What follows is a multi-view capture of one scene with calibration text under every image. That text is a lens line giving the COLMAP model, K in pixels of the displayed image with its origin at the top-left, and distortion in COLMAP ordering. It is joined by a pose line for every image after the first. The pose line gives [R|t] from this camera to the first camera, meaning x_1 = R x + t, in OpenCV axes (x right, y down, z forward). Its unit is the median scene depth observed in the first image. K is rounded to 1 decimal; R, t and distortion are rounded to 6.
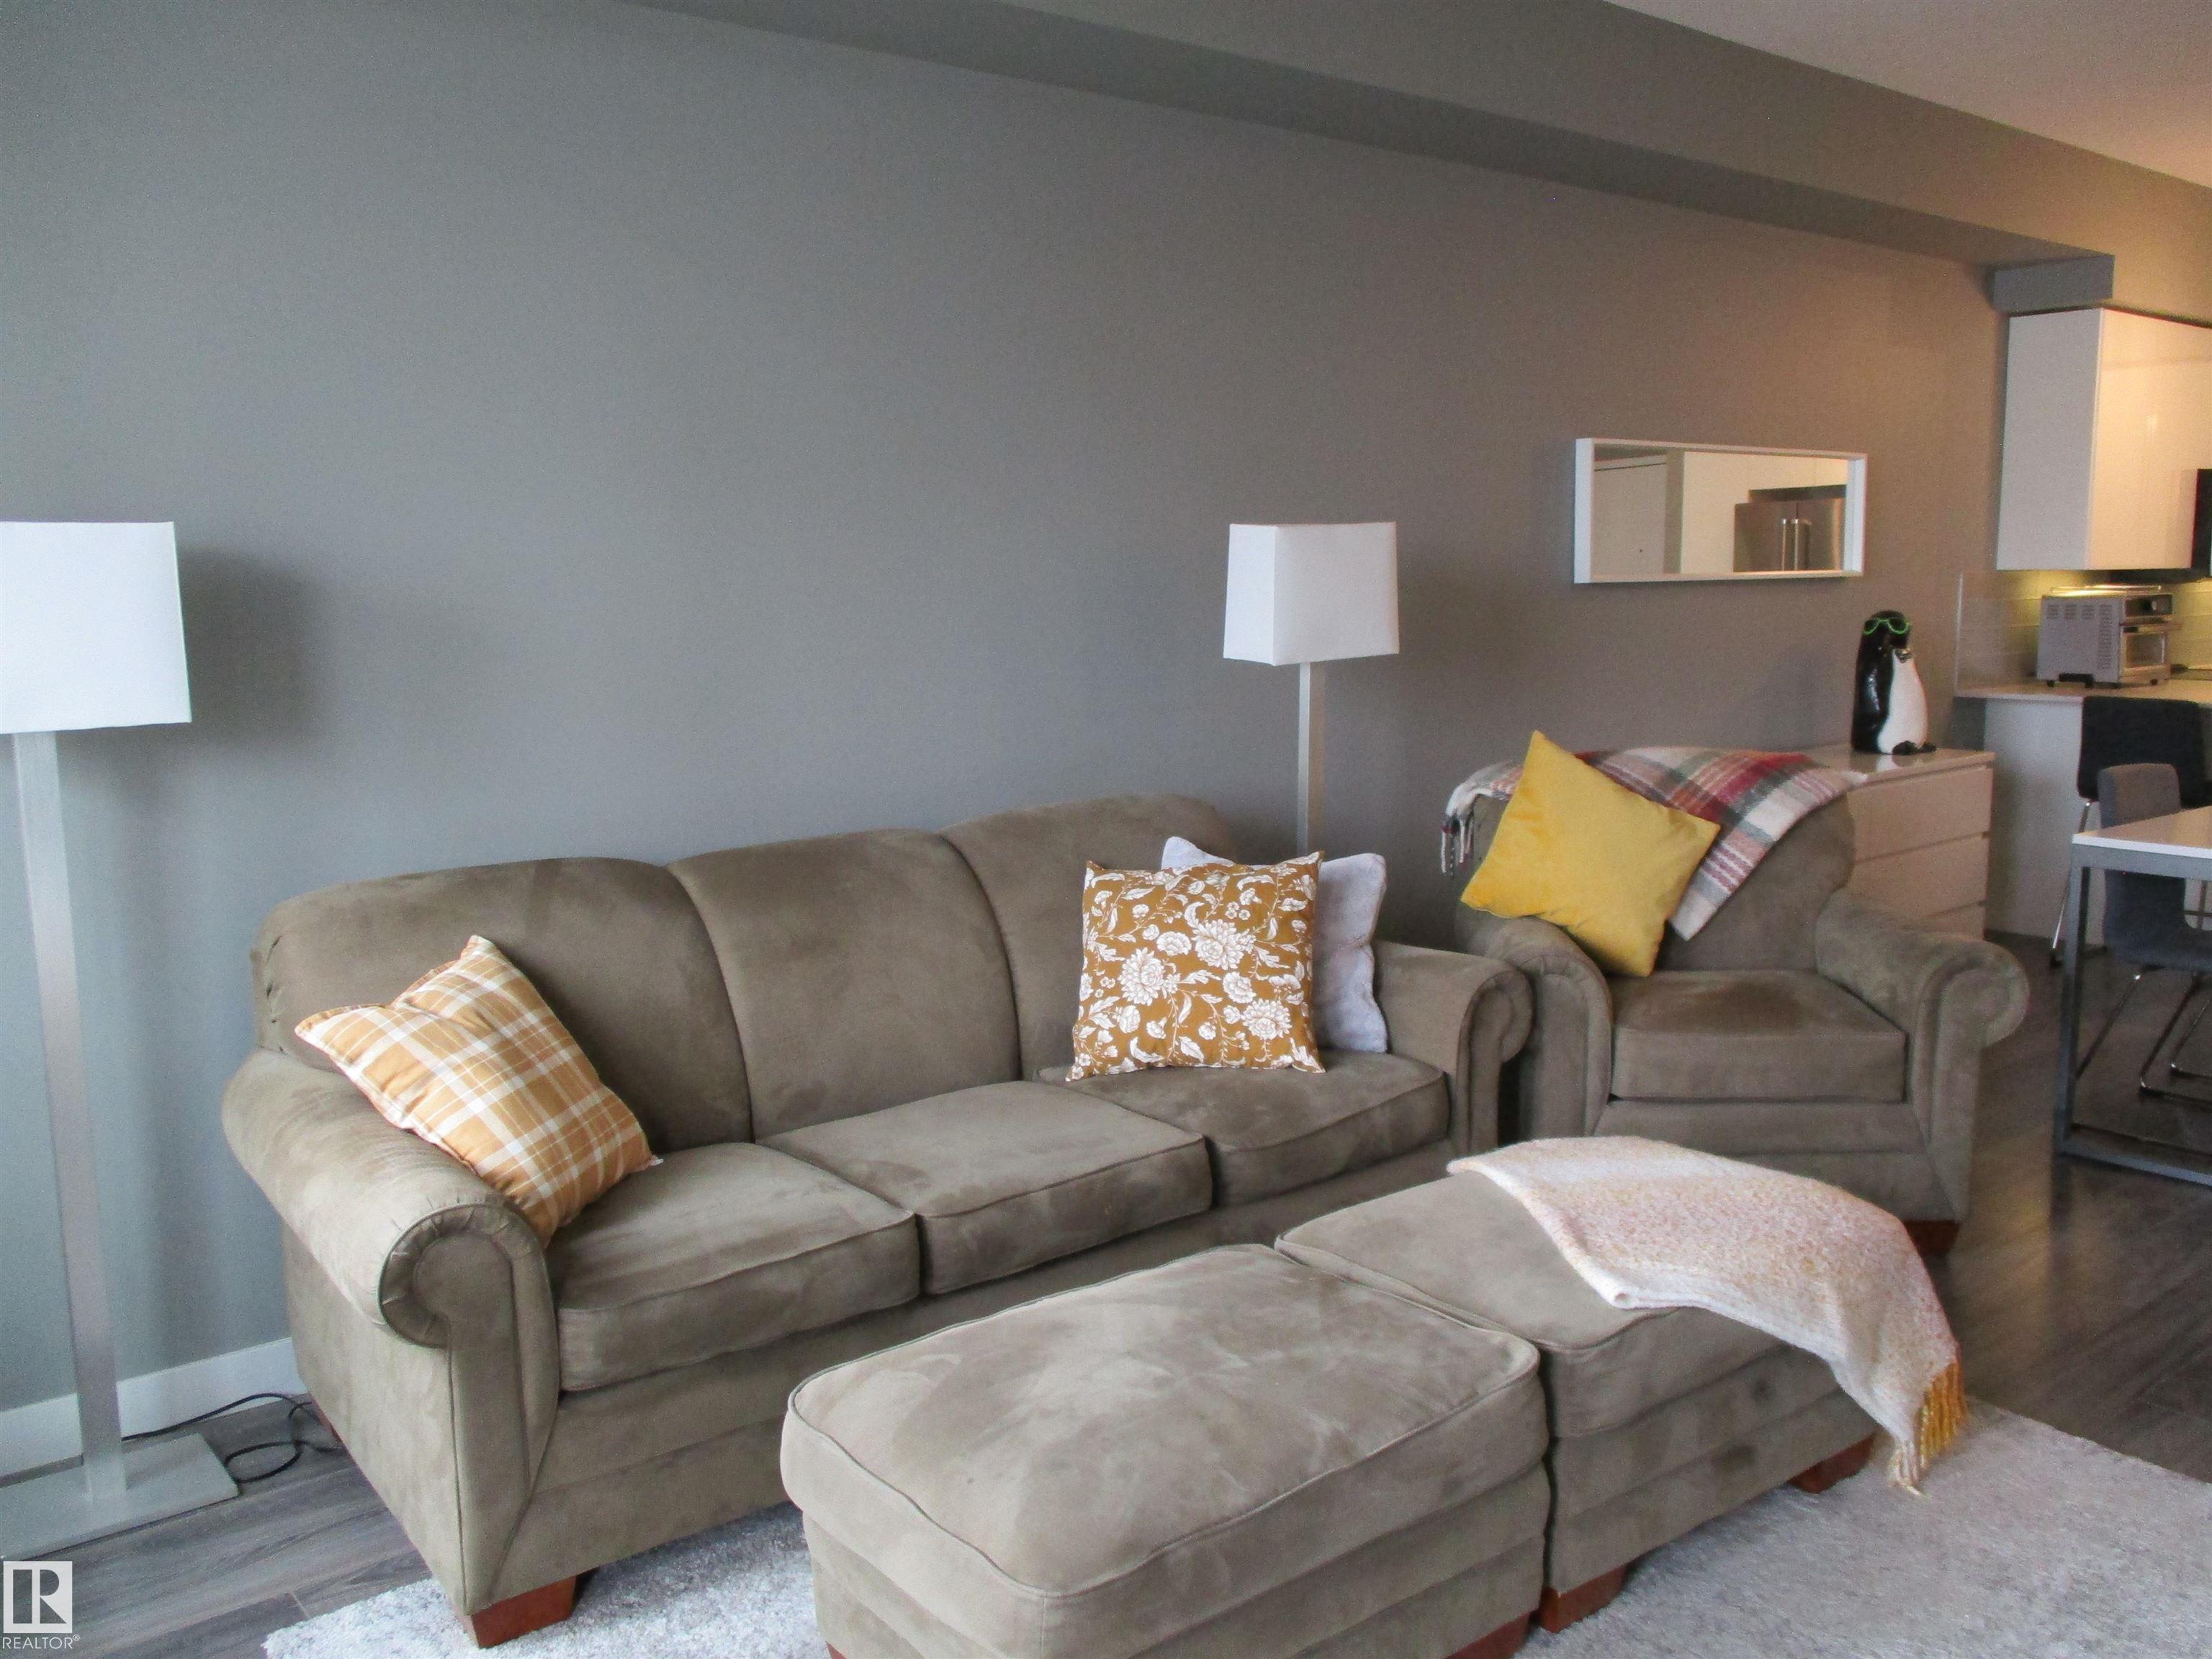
lens RADIAL K [[1845.5, 0, 1100.5], [0, 1845.5, 835.8], [0, 0, 1]] dist [-0.023022, 0.004924]
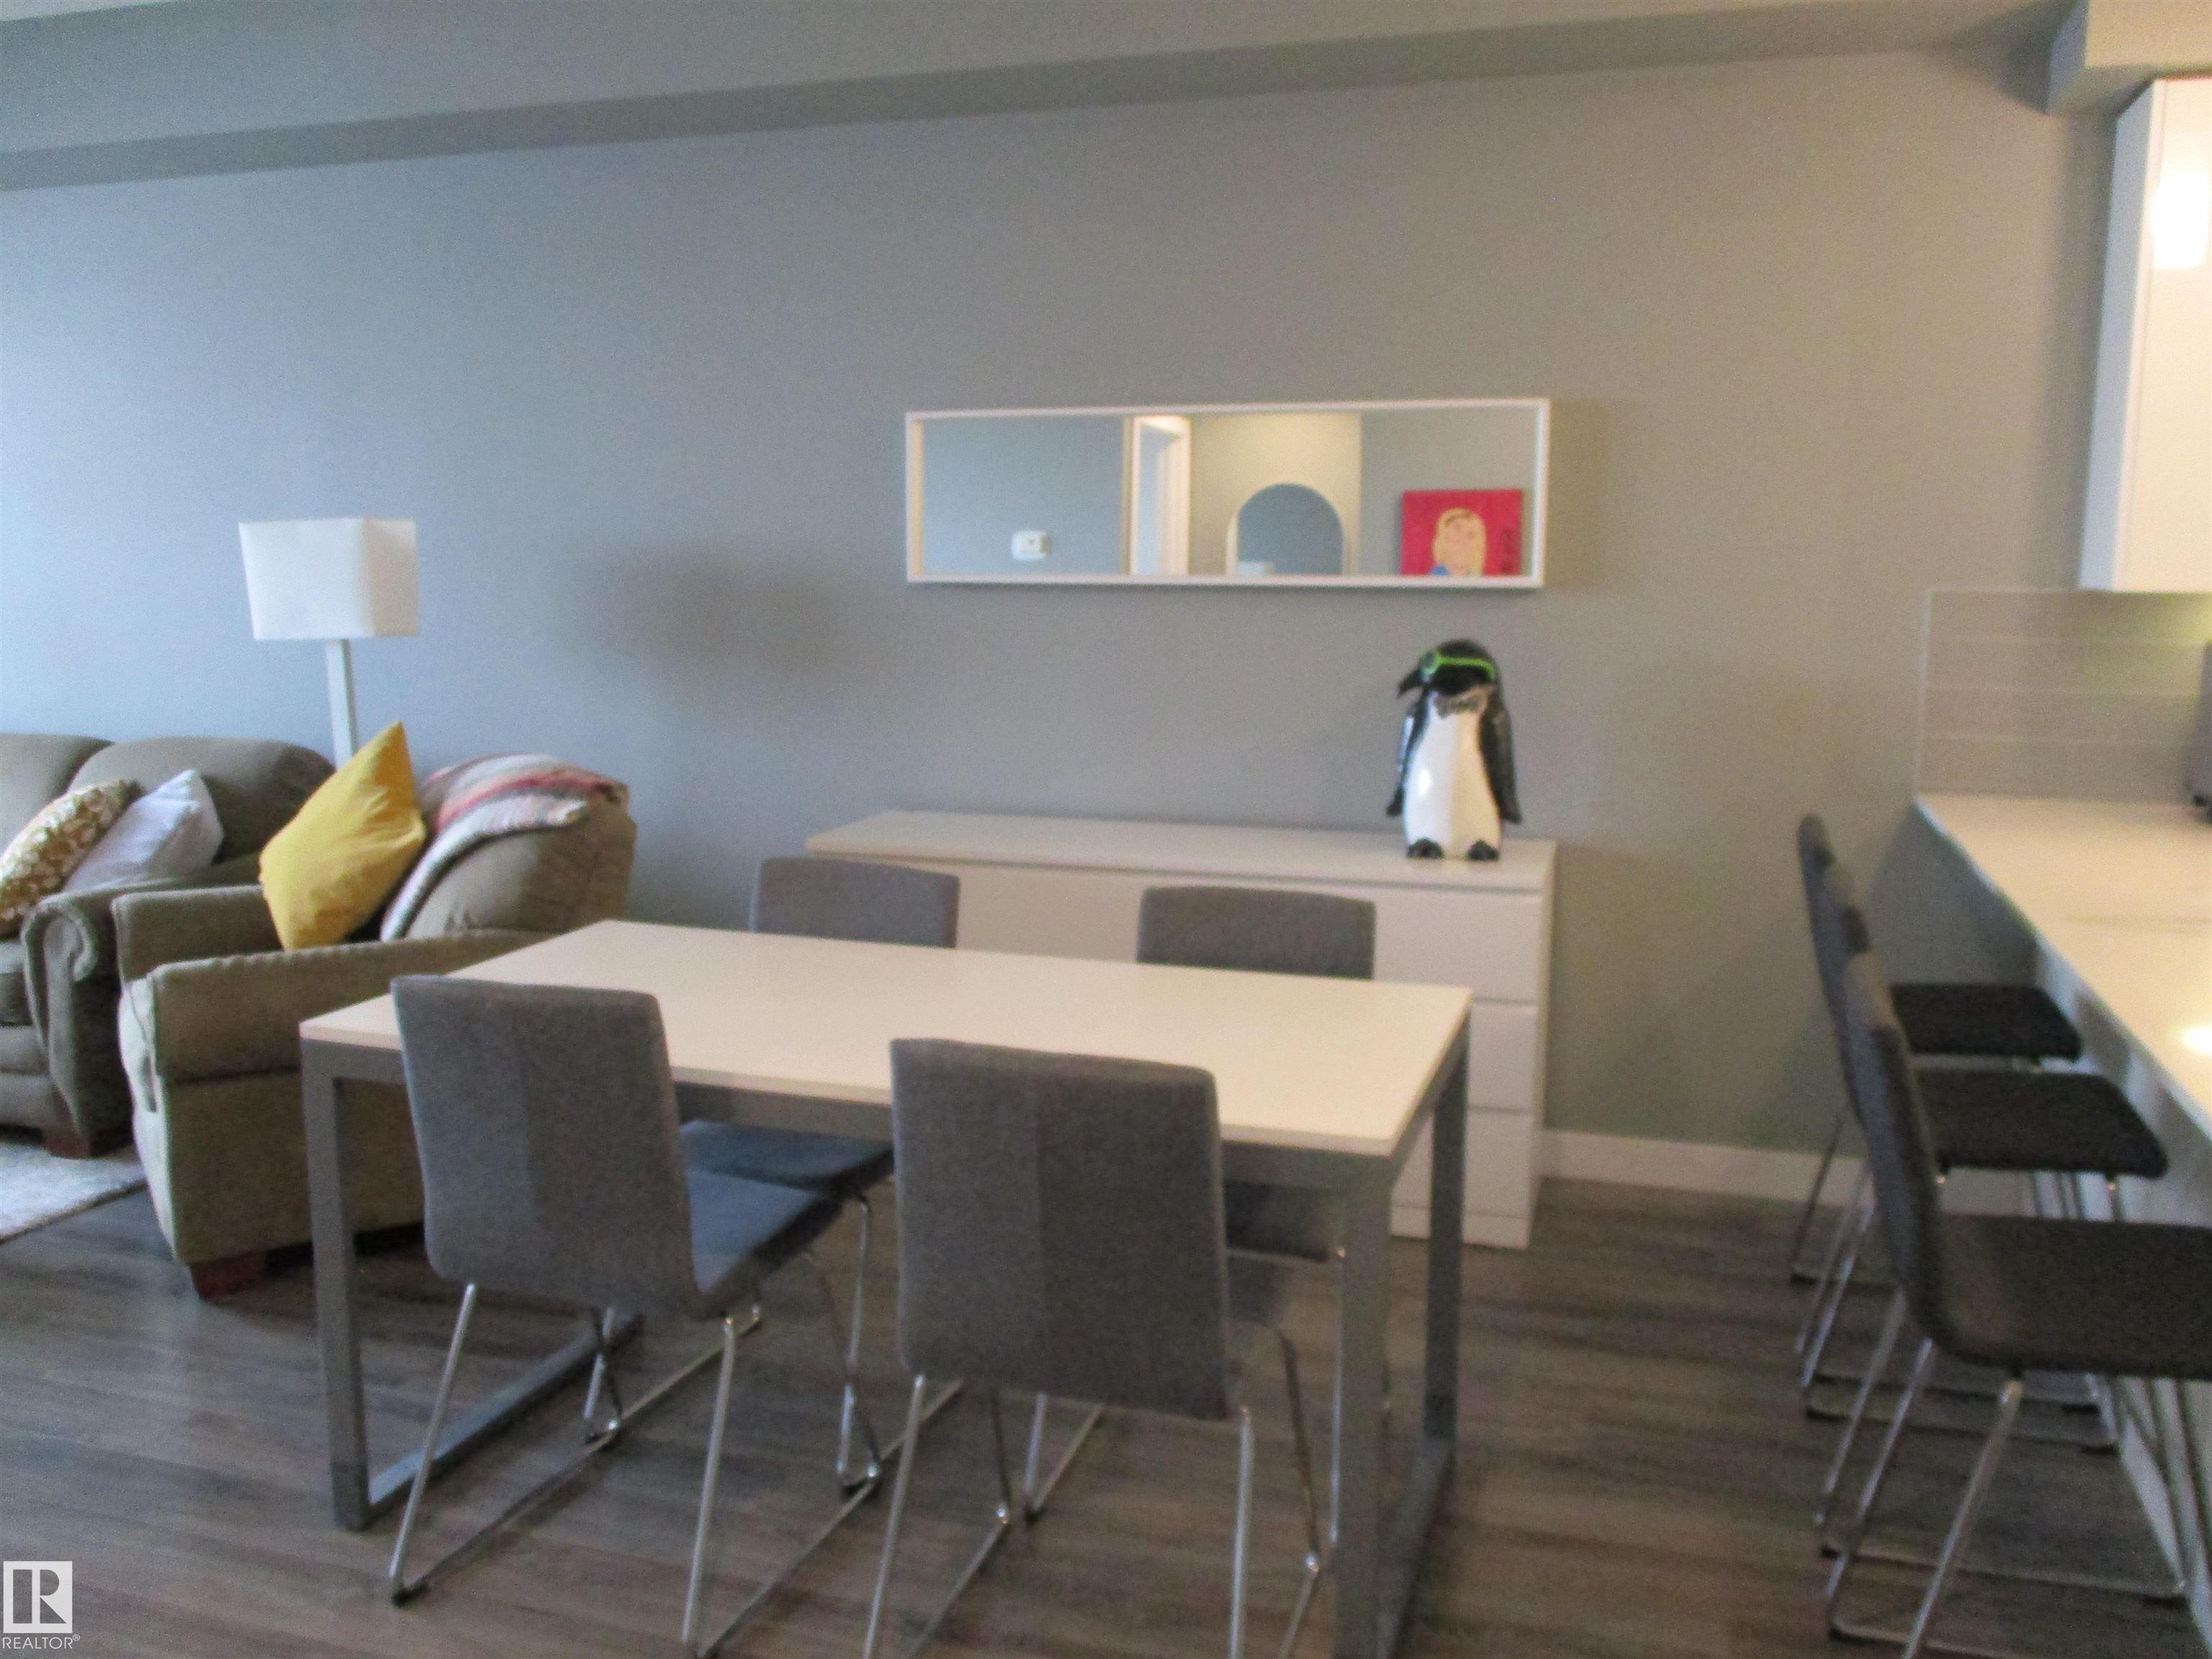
lens RADIAL K [[1845.5, 0, 1100.1], [0, 1845.5, 839.9], [0, 0, 1]] dist [-0.023022, 0.004924]
pose [[0.545085, 0.144537, -0.825828, 0.914942], [-0.131730, 0.987557, 0.085895, -0.091285], [0.827967, 0.061966, 0.557343, 0.528620]]
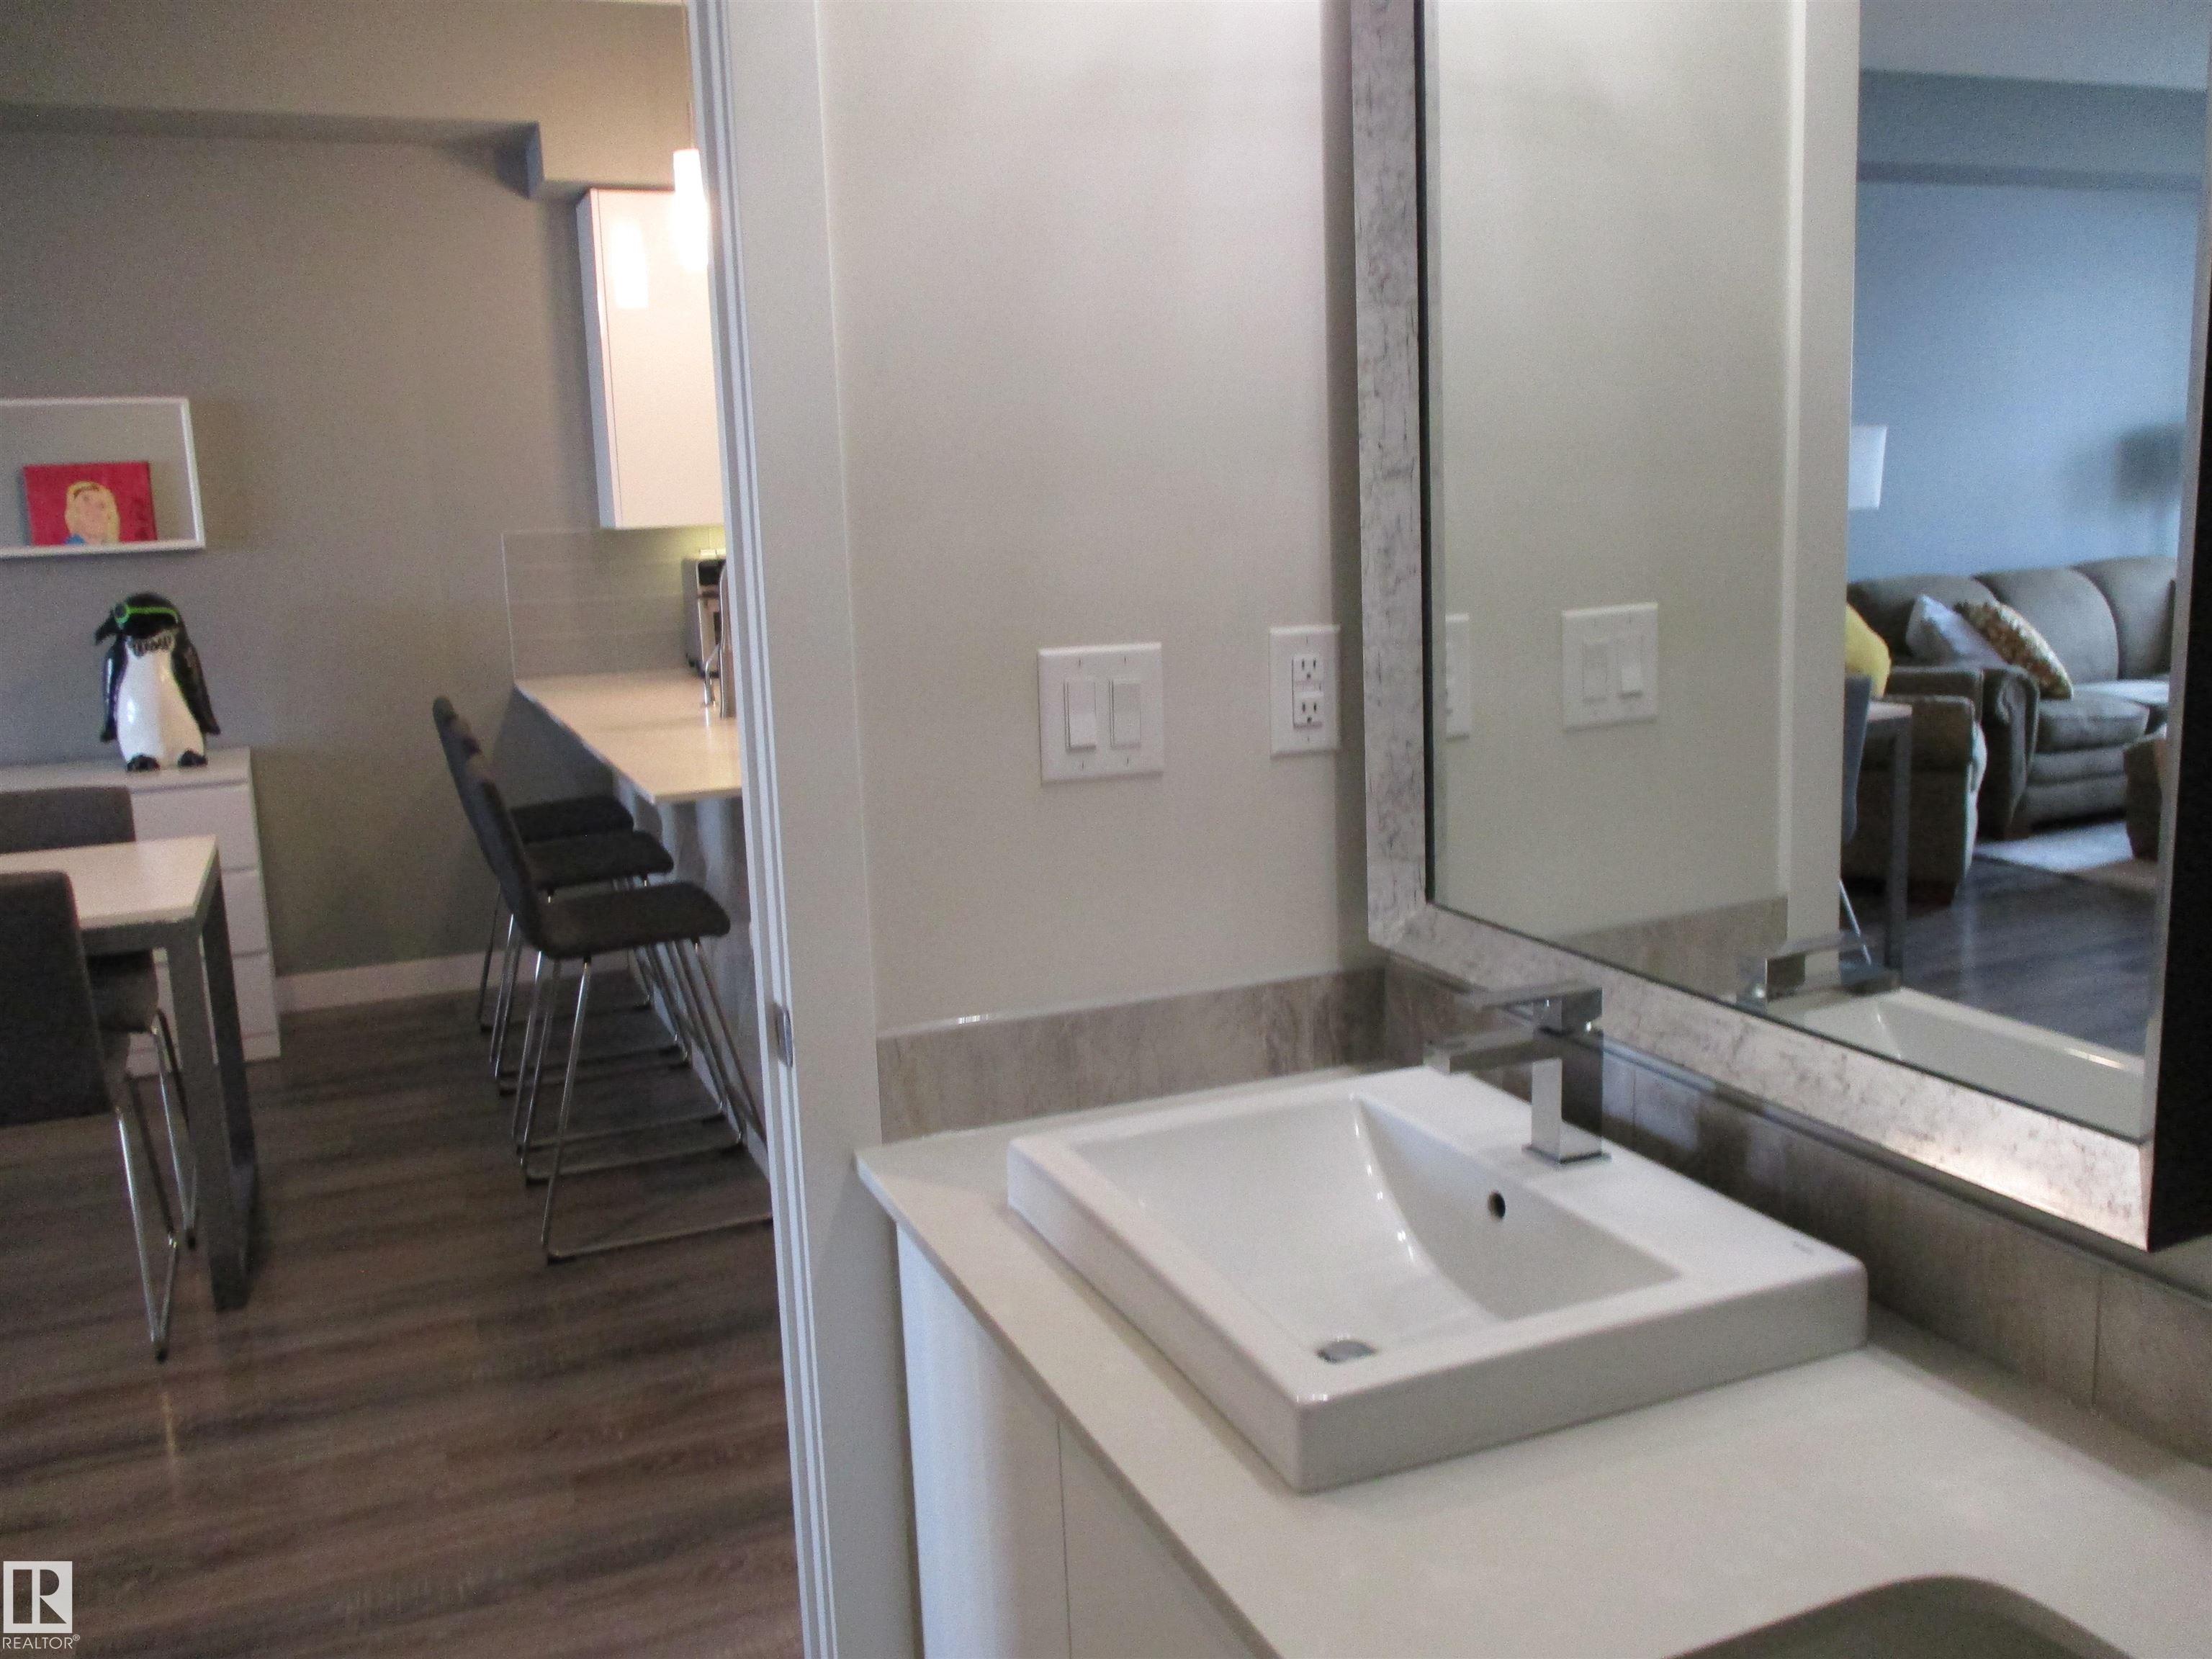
lens RADIAL K [[1845.5, 0, 1107.2], [0, 1845.5, 830.1], [0, 0, 1]] dist [-0.023022, 0.004924]
pose [[0.960023, 0.033673, -0.277888, 1.071203], [-0.020613, 0.998547, 0.049784, -0.066609], [0.279161, -0.042066, 0.959323, 0.331631]]
